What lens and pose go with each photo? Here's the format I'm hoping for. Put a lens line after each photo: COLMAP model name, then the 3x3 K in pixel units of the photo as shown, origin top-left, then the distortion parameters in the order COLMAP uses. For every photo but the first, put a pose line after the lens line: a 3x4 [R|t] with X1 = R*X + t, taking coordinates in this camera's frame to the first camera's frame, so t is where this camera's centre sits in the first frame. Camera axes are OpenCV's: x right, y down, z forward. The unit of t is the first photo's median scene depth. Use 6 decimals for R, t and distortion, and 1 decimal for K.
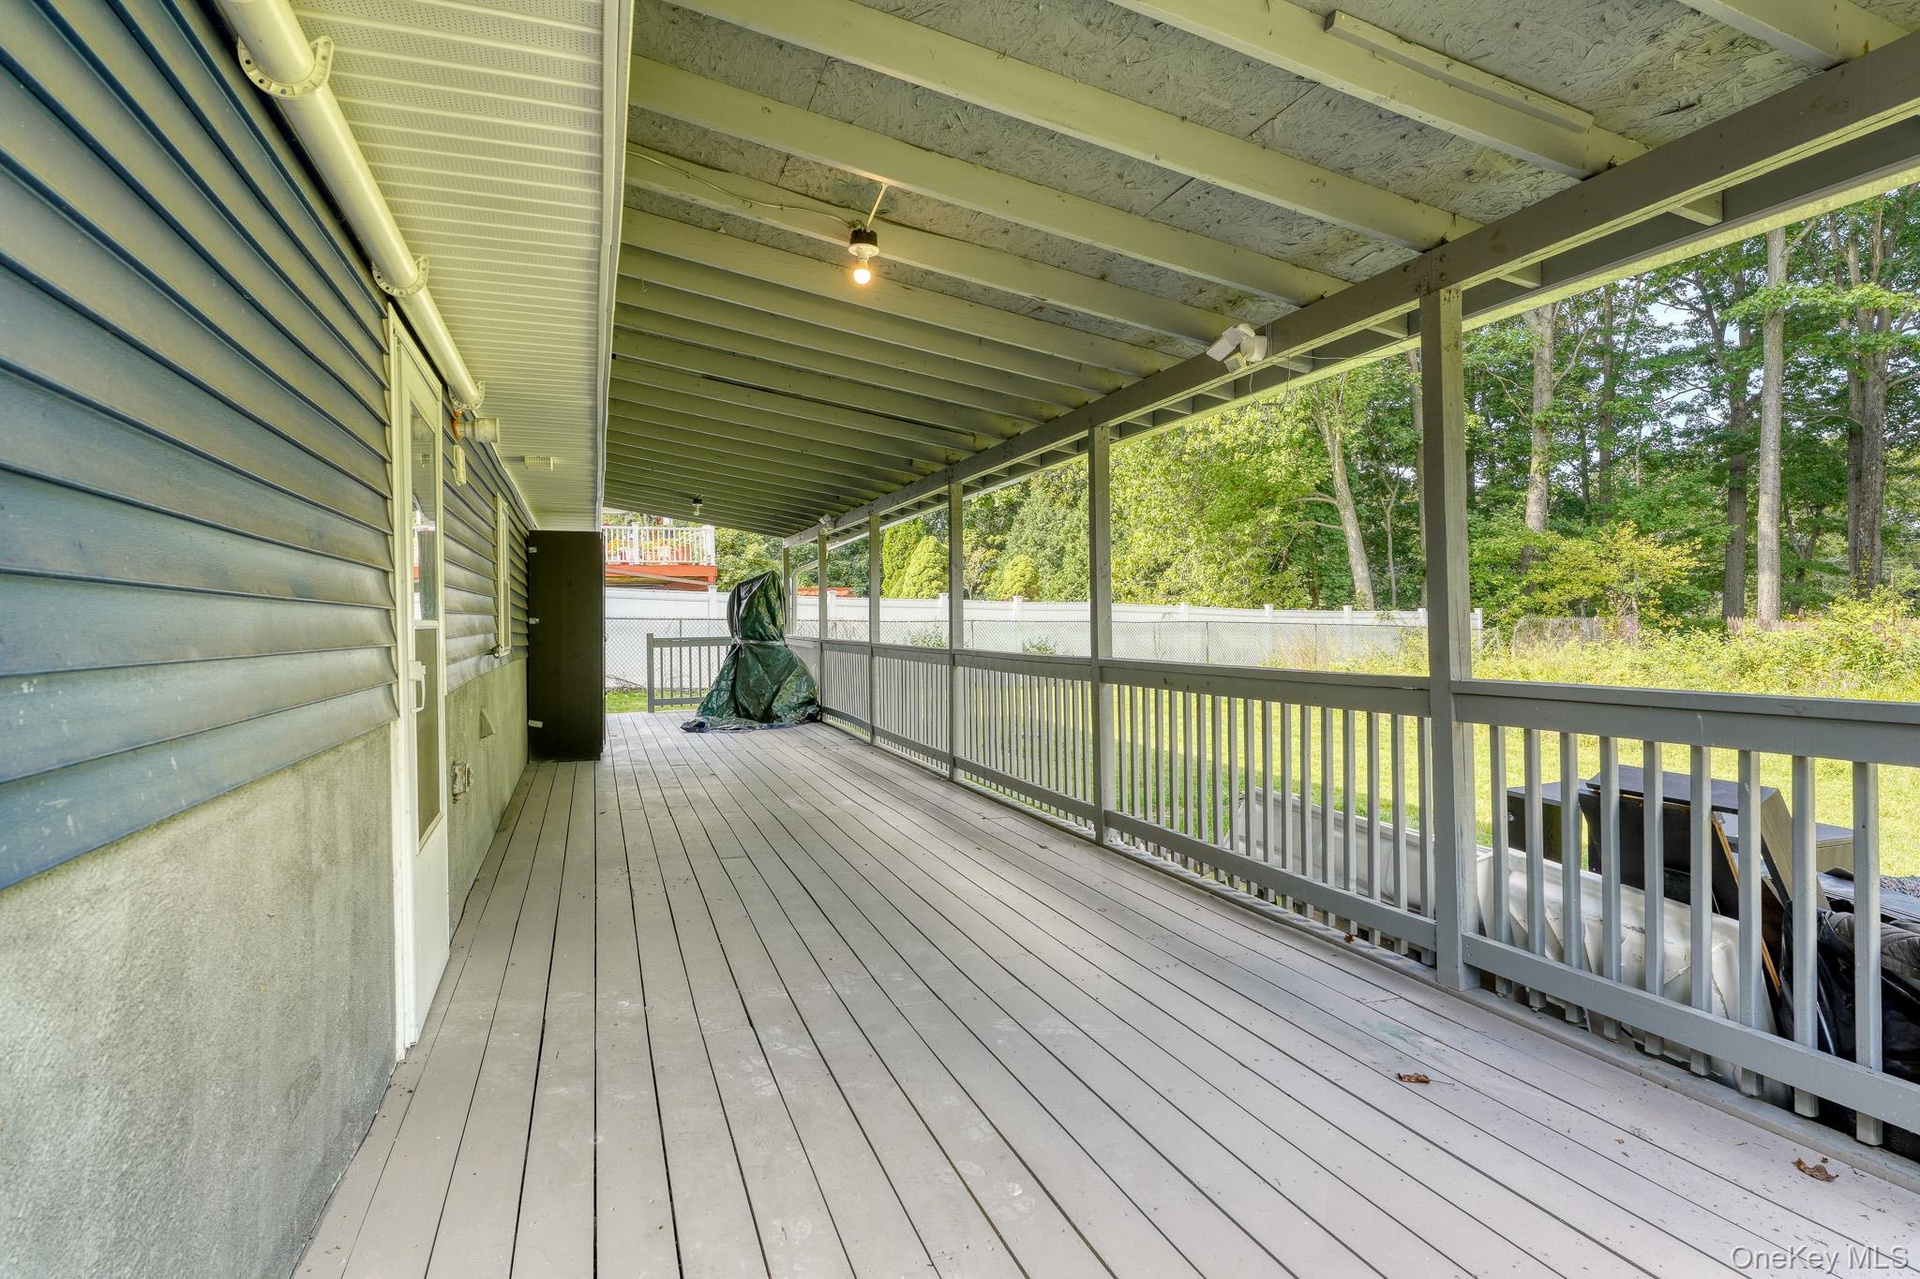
lens RADIAL K [[1140.5, 0, 960.0], [0, 1140.5, 639.5], [0, 0, 1]] dist [0.003601, 0.000462]
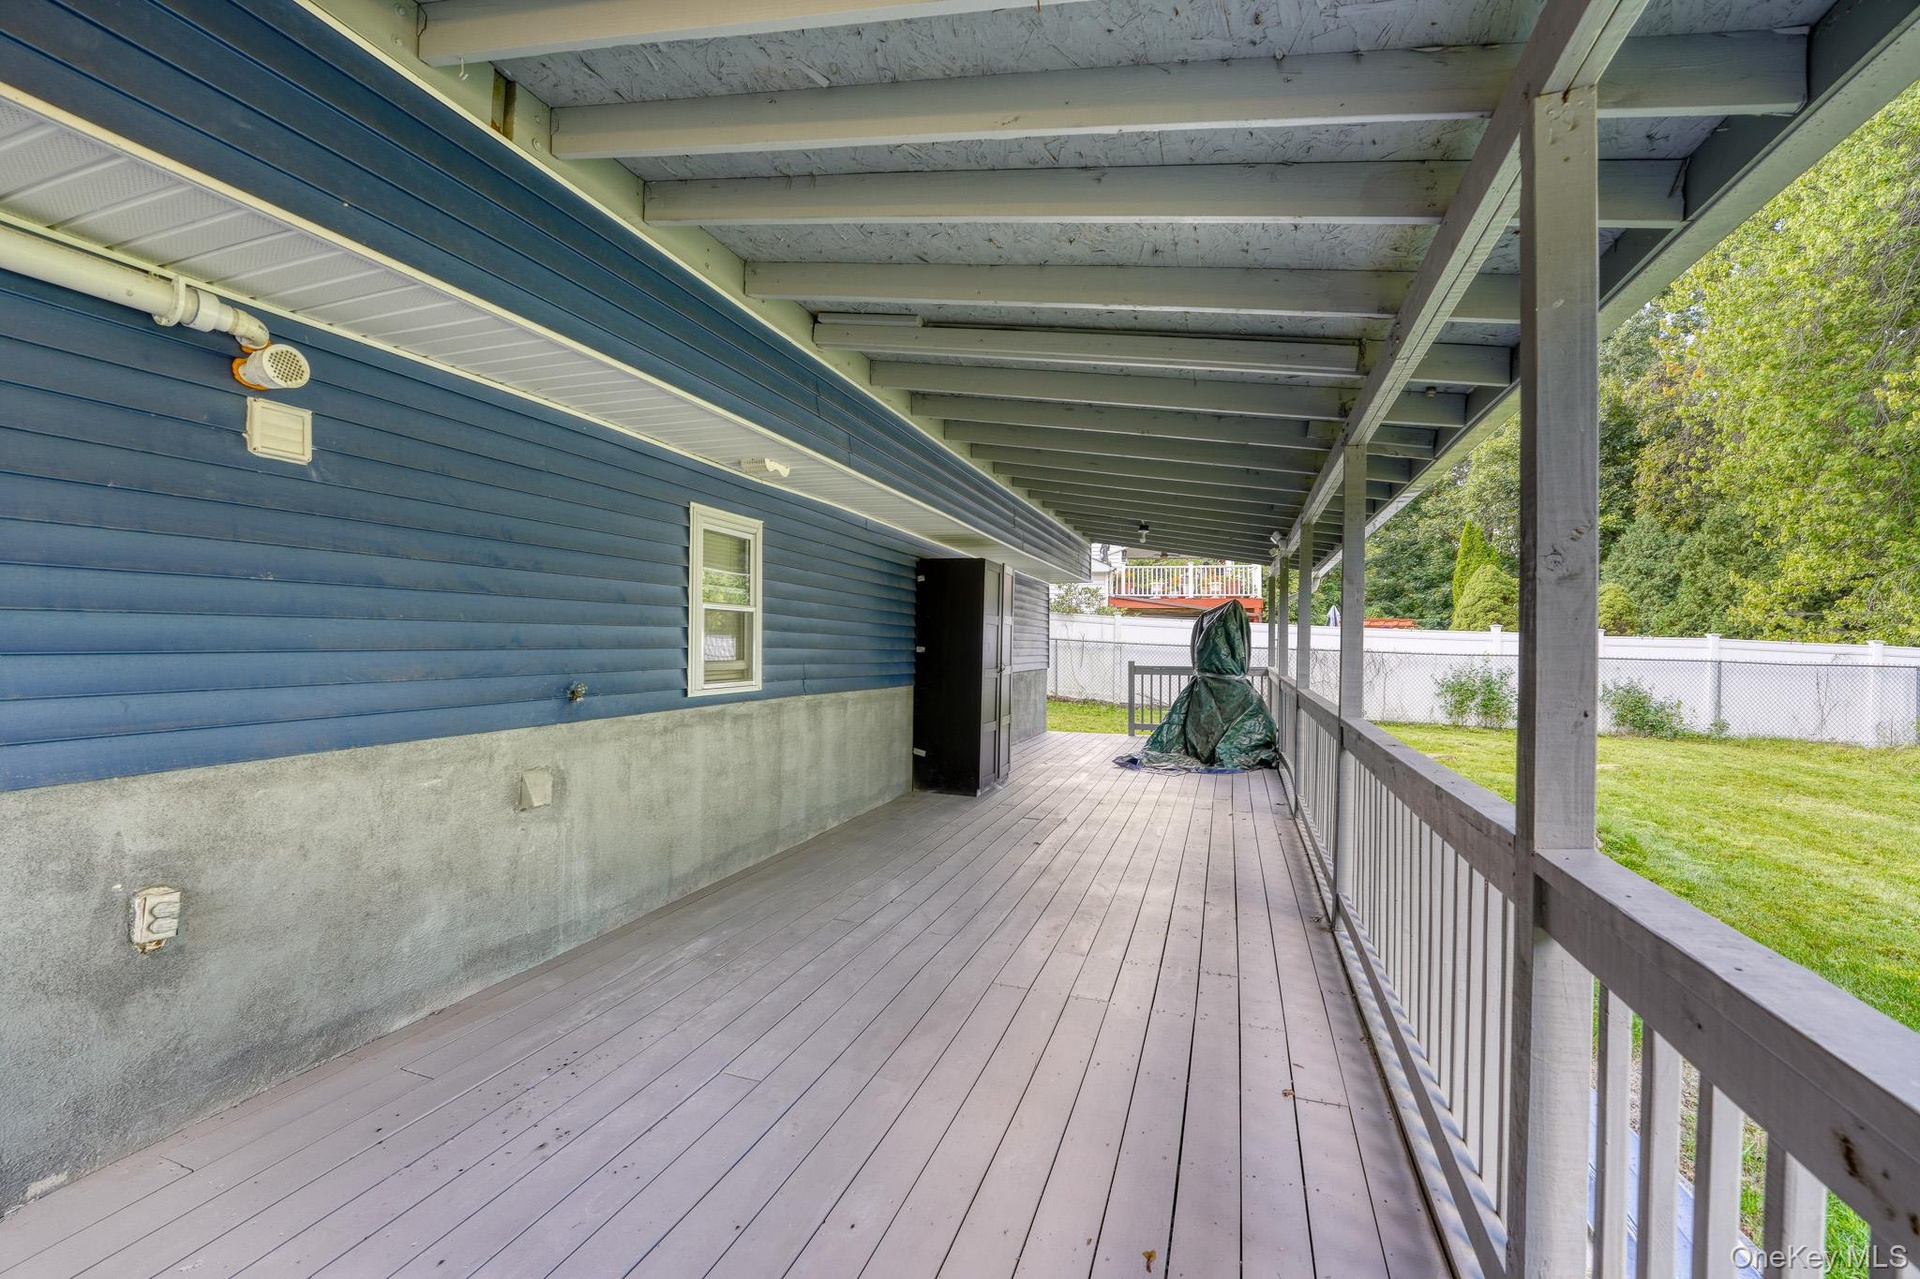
lens RADIAL K [[784.9, 0, 955.8], [0, 784.9, 649.7], [0, 0, 1]] dist [-0.021231, 0.000075]
pose [[0.779106, 0.026530, -0.626331, 0.060018], [-0.030926, 0.999514, 0.003868, -0.014781], [0.626129, 0.016357, 0.779548, 0.361273]]
